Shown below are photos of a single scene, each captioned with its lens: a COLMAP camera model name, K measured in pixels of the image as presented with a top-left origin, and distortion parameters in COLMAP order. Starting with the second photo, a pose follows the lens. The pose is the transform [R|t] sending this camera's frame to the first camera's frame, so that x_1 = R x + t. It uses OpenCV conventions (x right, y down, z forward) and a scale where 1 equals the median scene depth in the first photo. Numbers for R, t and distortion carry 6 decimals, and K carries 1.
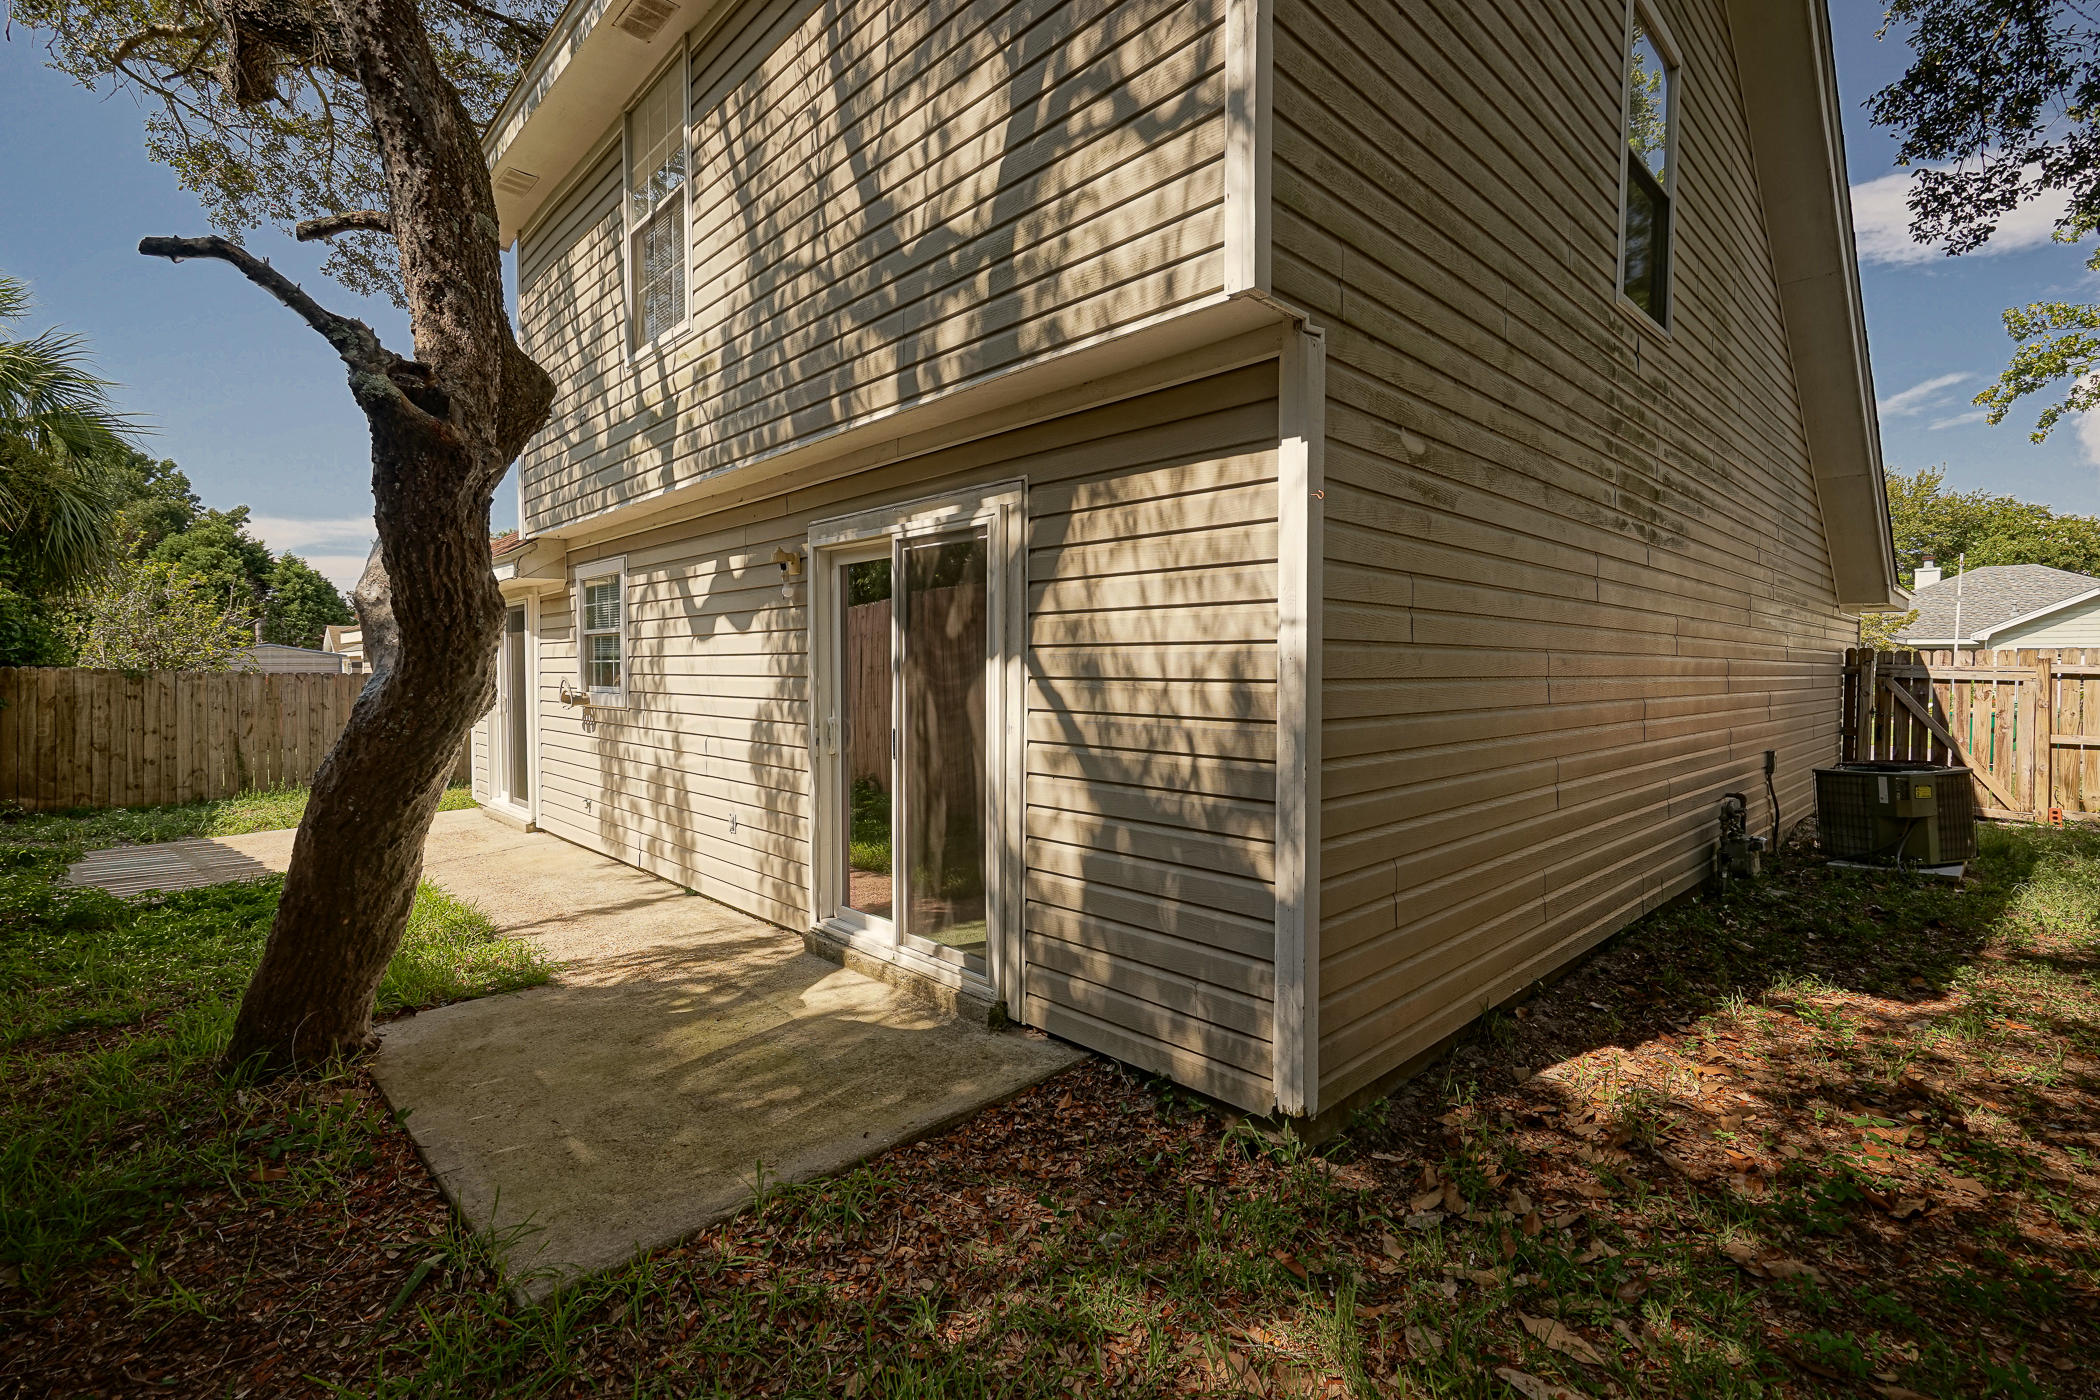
lens RADIAL K [[948.9, 0, 1050.0], [0, 948.9, 700.0], [0, 0, 1]] dist [0.010235, 0.000086]
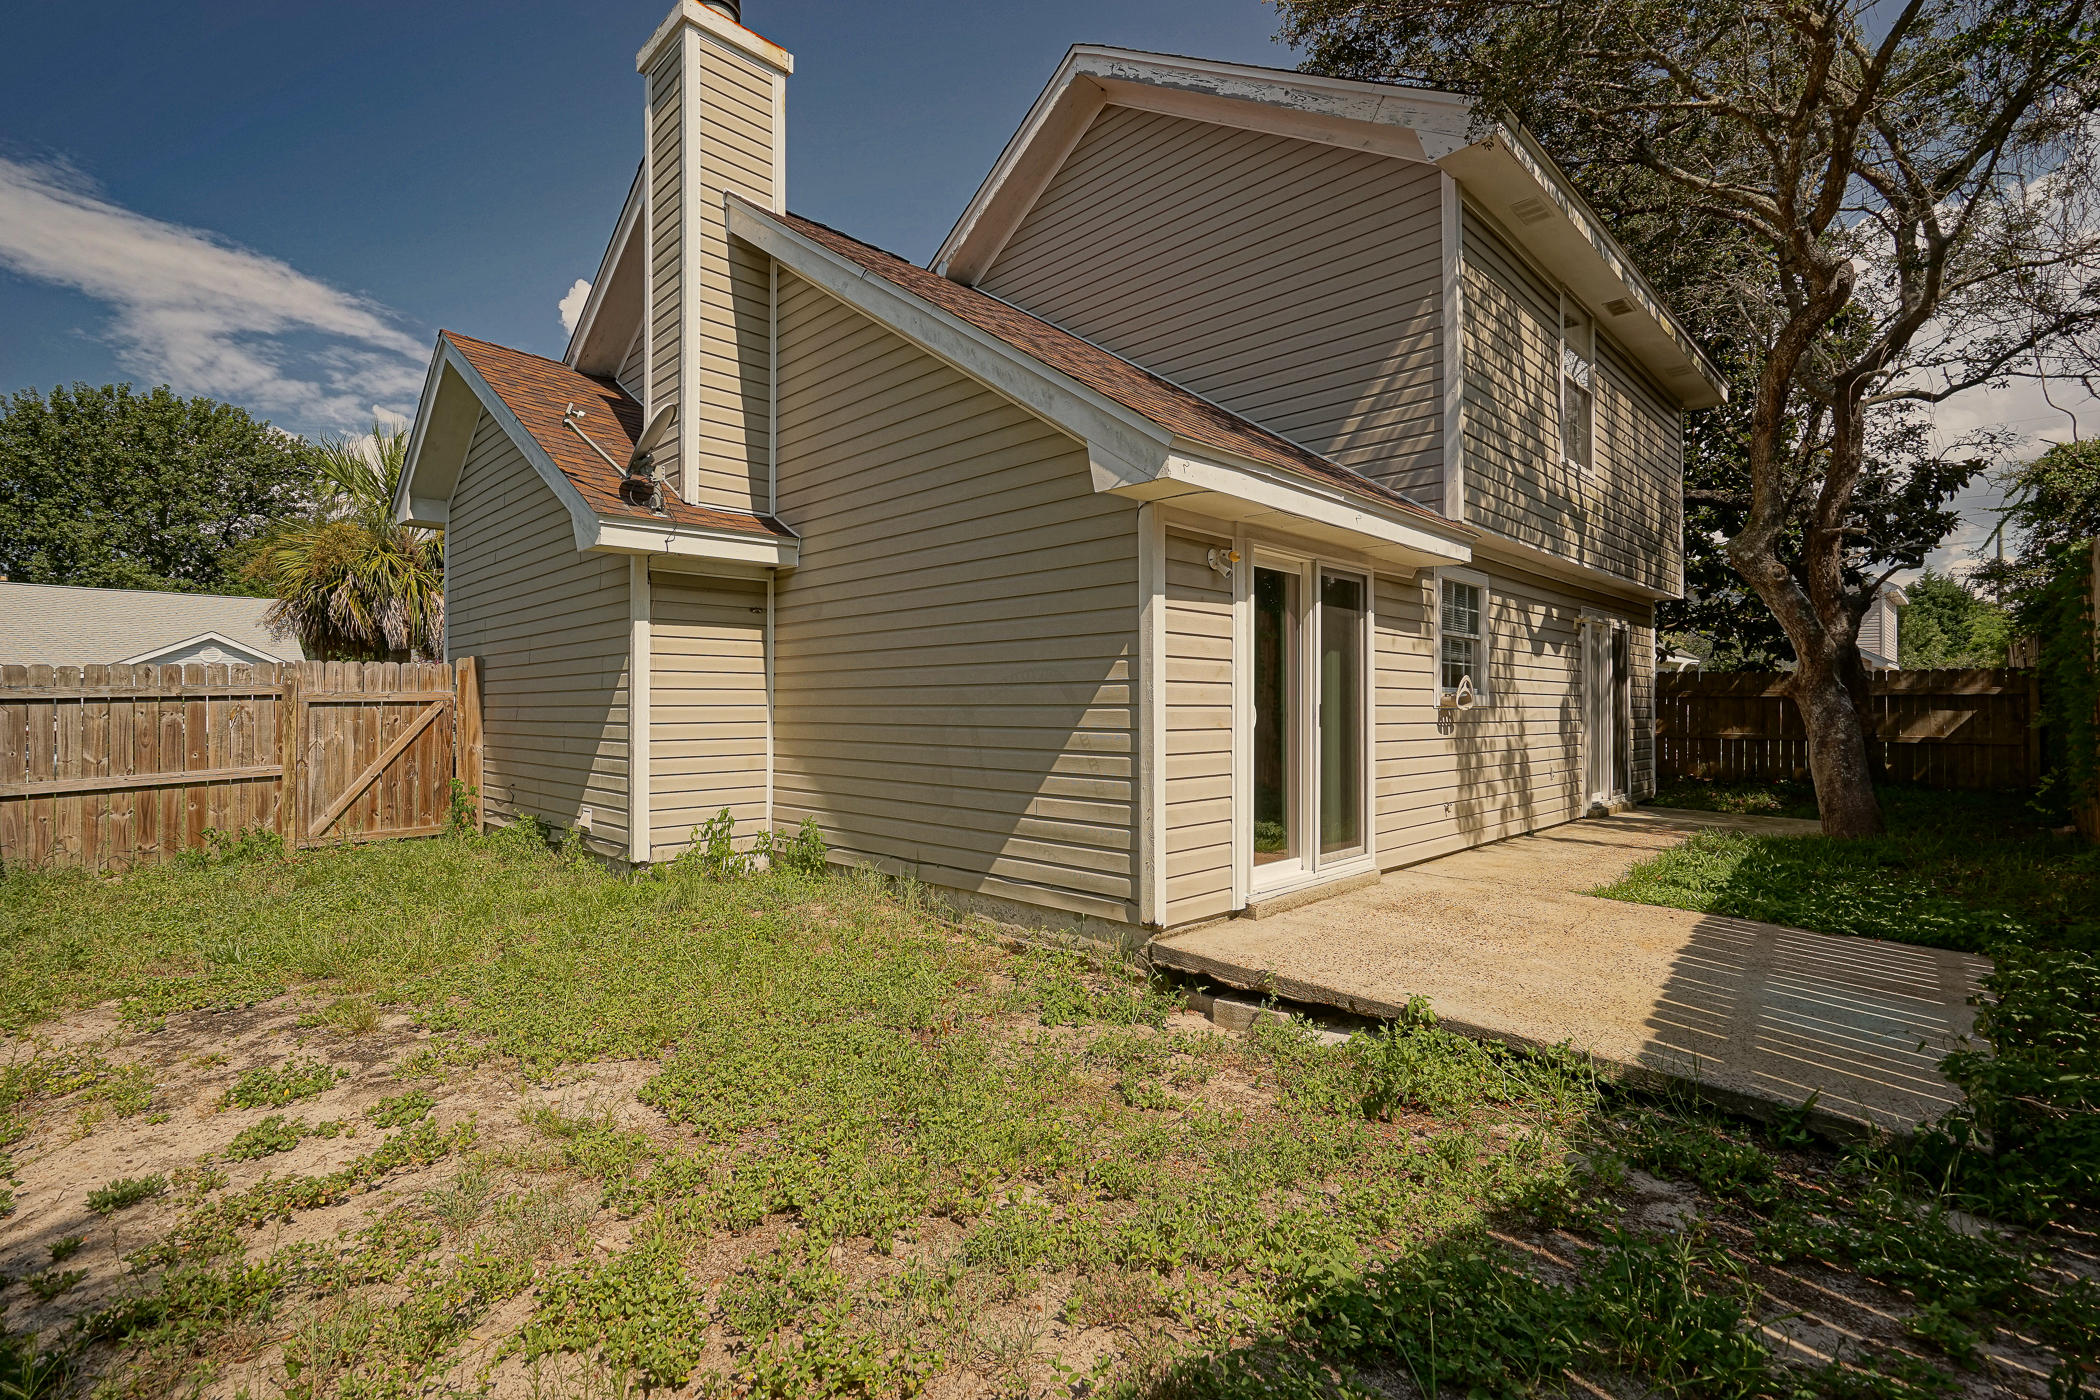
lens RADIAL K [[948.9, 0, 1050.0], [0, 948.9, 700.0], [0, 0, 1]] dist [0.010235, 0.000086]
pose [[-0.028211, 0.003771, 0.999595, -1.743758], [0.026210, 0.999652, -0.003031, -0.010038], [-0.999258, 0.026114, -0.028300, 1.717592]]
